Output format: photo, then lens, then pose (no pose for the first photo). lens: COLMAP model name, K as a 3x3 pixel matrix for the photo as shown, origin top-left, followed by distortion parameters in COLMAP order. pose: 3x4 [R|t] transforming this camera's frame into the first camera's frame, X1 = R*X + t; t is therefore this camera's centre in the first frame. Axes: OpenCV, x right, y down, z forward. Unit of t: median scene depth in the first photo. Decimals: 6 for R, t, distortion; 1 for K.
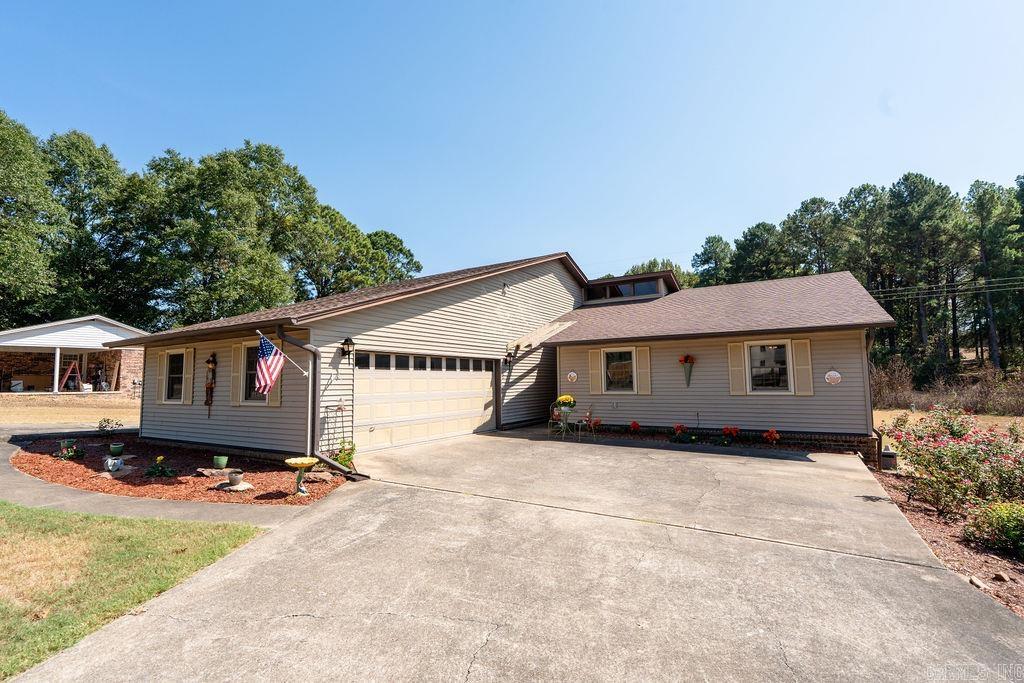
lens RADIAL K [[458.5, 0, 510.5], [0, 458.5, 342.5], [0, 0, 1]] dist [-0.001929, 0.000714]
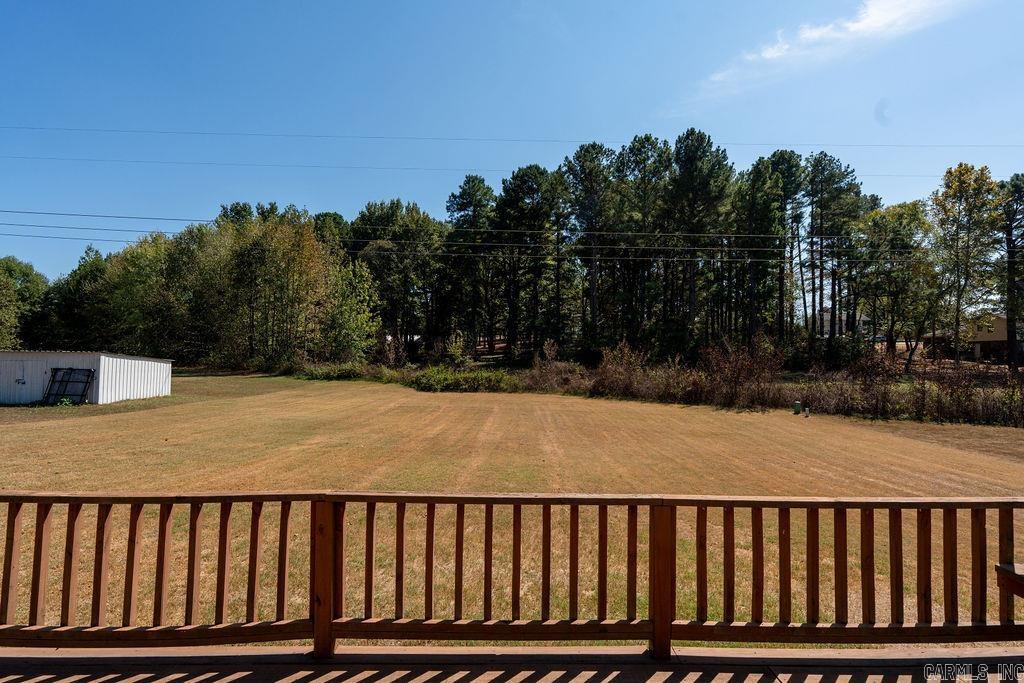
lens RADIAL K [[458.5, 0, 510.5], [0, 458.5, 342.5], [0, 0, 1]] dist [-0.001929, 0.000714]
pose [[0.835718, 0.033049, 0.548164, 0.108543], [-0.062511, 0.997425, 0.035167, 0.030801], [-0.545590, -0.063656, 0.835632, 0.426742]]
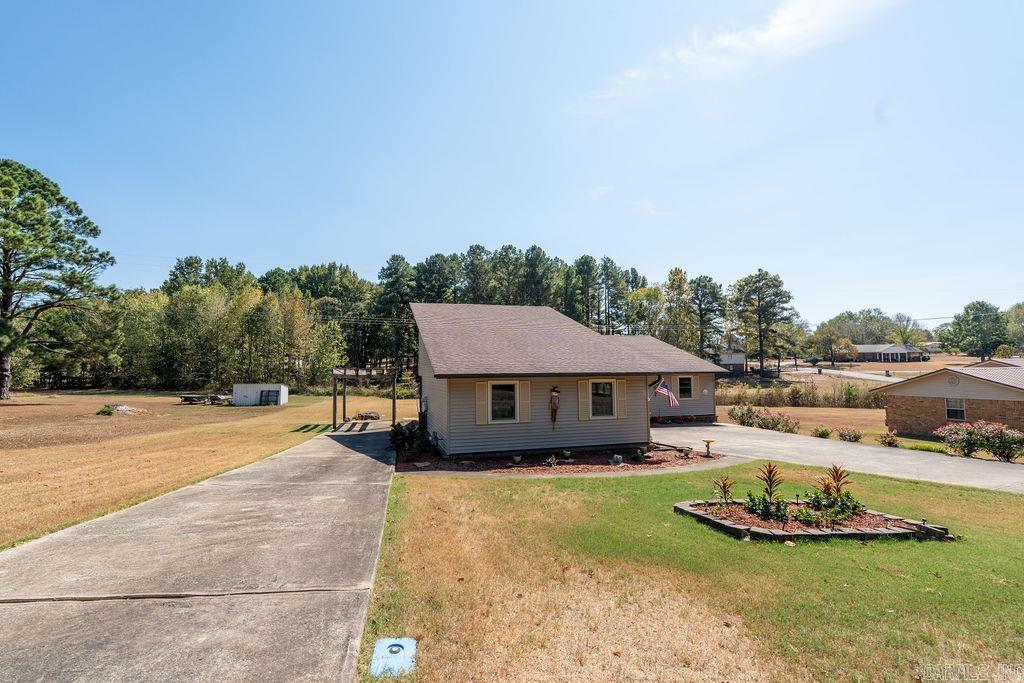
lens RADIAL K [[458.5, 0, 510.5], [0, 458.5, 342.5], [0, 0, 1]] dist [-0.001929, 0.000714]
pose [[0.670996, 0.054088, 0.739486, -0.293429], [-0.059044, 0.998066, -0.019426, -0.012147], [-0.739107, -0.030628, 0.672892, 0.022642]]
